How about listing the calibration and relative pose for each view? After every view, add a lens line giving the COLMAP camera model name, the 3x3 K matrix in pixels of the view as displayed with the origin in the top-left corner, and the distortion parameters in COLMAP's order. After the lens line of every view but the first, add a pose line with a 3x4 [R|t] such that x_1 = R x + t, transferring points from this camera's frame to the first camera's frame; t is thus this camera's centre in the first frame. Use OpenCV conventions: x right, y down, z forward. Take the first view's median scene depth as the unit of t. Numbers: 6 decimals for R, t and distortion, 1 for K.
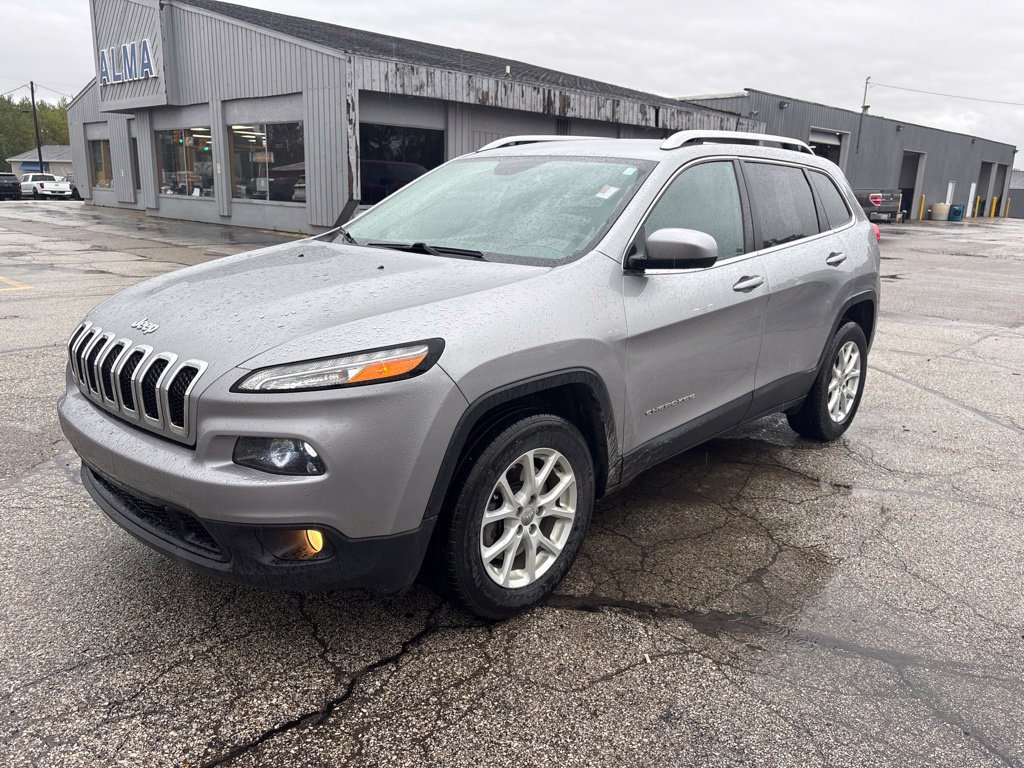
lens RADIAL K [[779.8, 0, 513.5], [0, 779.8, 362.2], [0, 0, 1]] dist [0.059395, -0.060961]
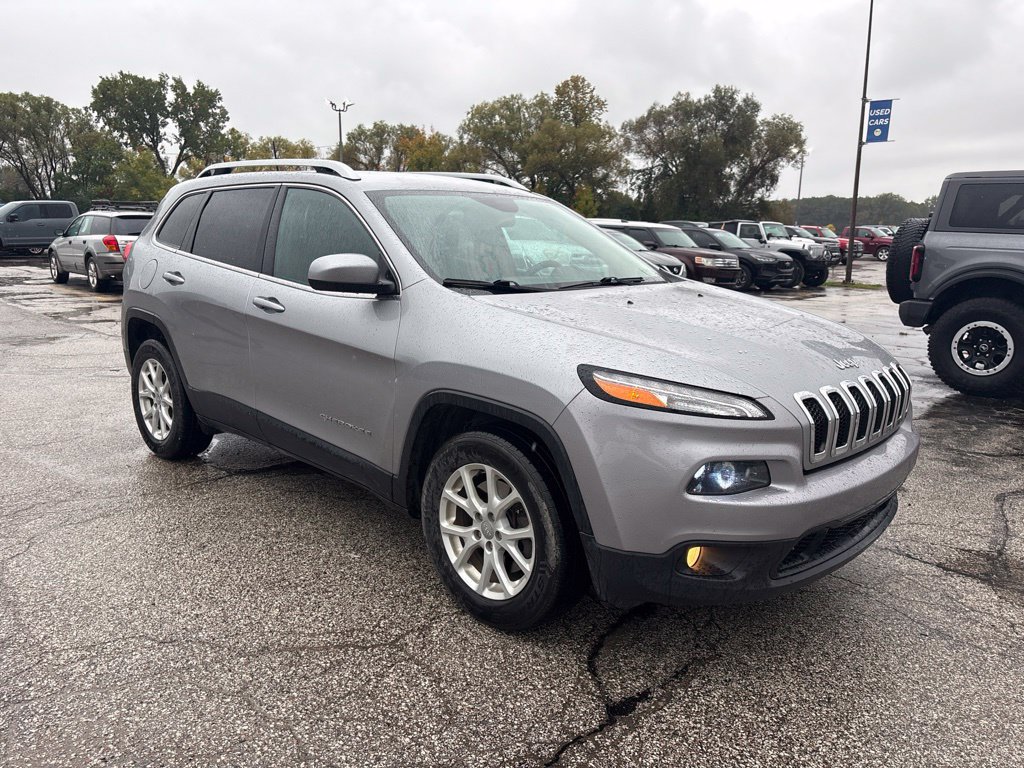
lens RADIAL K [[778.6, 0, 512.8], [0, 778.6, 373.2], [0, 0, 1]] dist [0.062146, -0.067351]
pose [[0.008372, -0.212223, 0.977185, -0.221548], [0.200529, 0.957725, 0.206279, -0.050514], [-0.979652, 0.194227, 0.050575, 0.201860]]
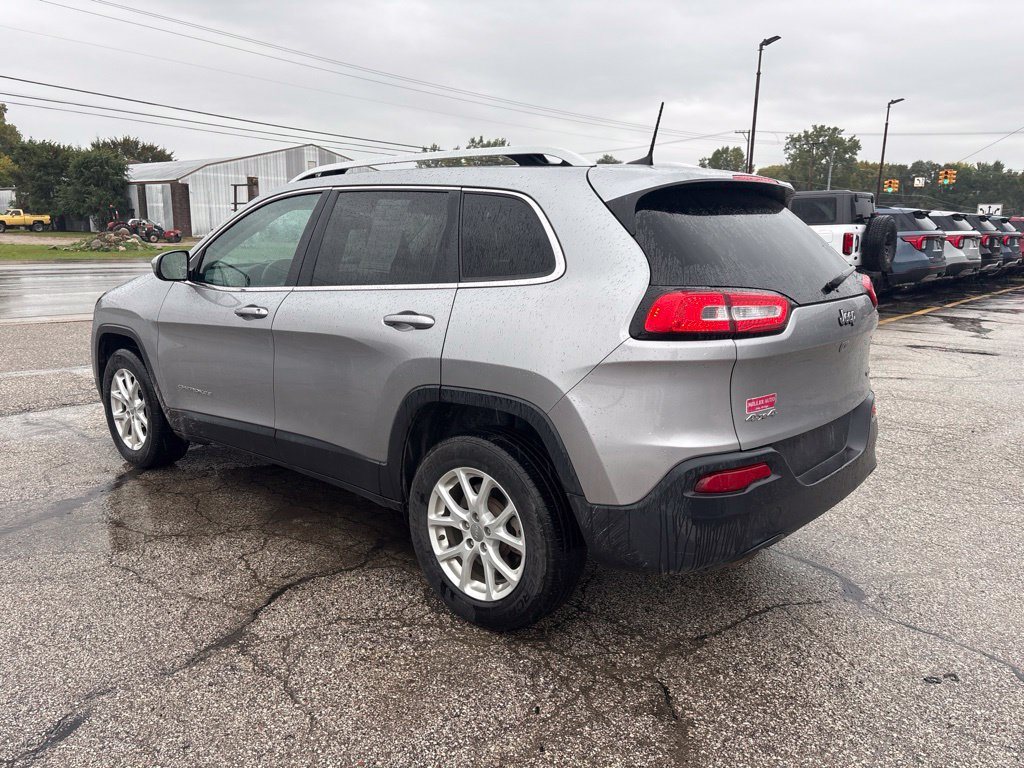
lens RADIAL K [[767.5, 0, 512.0], [0, 767.5, 384.0], [0, 0, 1]] dist [0.068360, -0.082896]
pose [[0.033704, 0.179405, -0.983198, 0.262100], [-0.231108, 0.958493, 0.166975, -0.051156], [0.972344, 0.221597, 0.073767, 0.255329]]
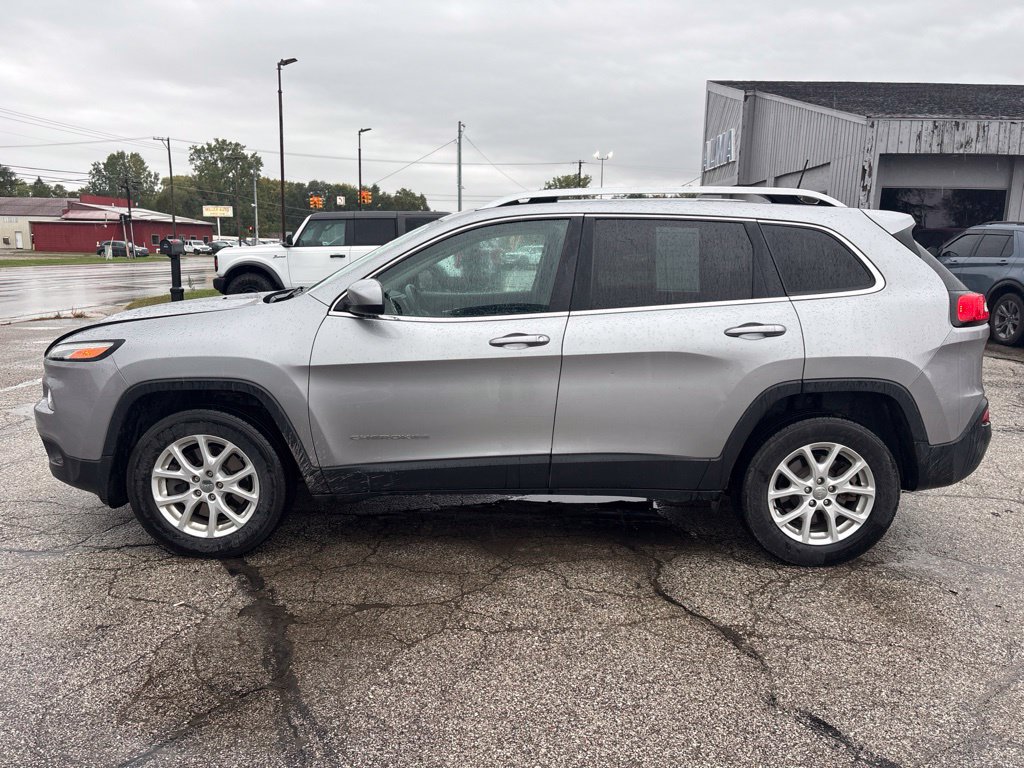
lens RADIAL K [[767.5, 0, 512.0], [0, 767.5, 384.0], [0, 0, 1]] dist [0.068360, -0.082896]
pose [[0.683919, 0.117135, -0.720093, 0.198413], [-0.160882, 0.986943, 0.007743, -0.010255], [0.711598, 0.110555, 0.693835, 0.066299]]
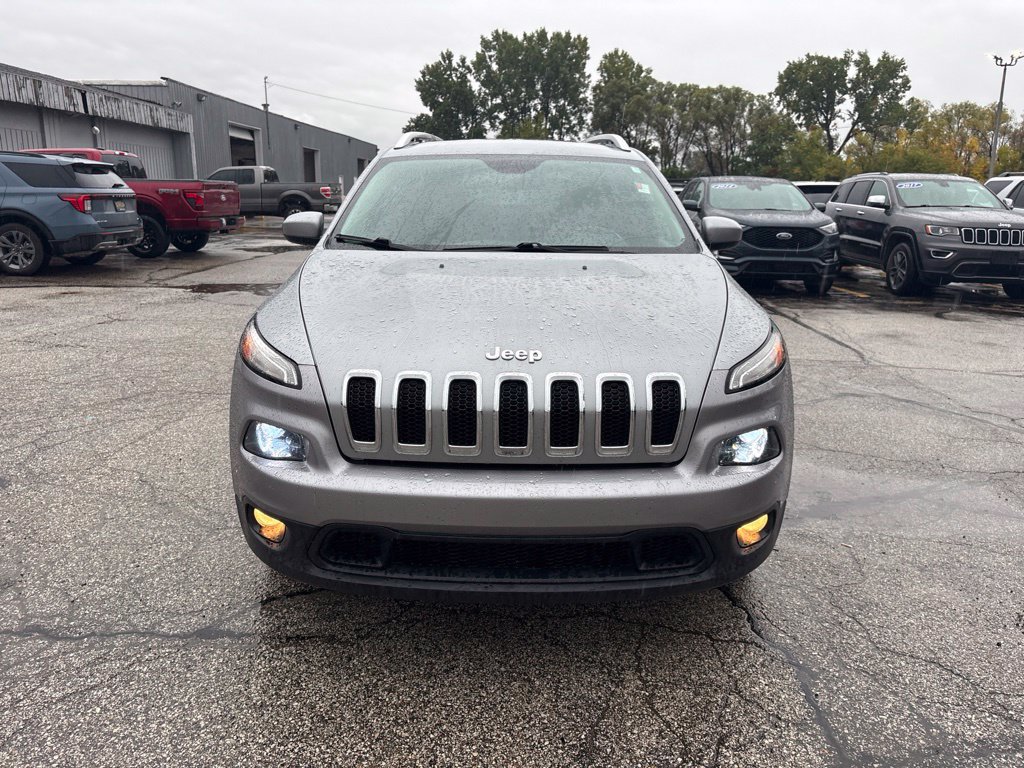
lens RADIAL K [[784.8, 0, 504.1], [0, 784.8, 357.3], [0, 0, 1]] dist [0.025975, -0.005657]
pose [[0.733879, -0.158403, 0.660553, -0.149483], [0.157558, 0.985605, 0.061303, -0.014057], [-0.660755, 0.059086, 0.748273, 0.053396]]
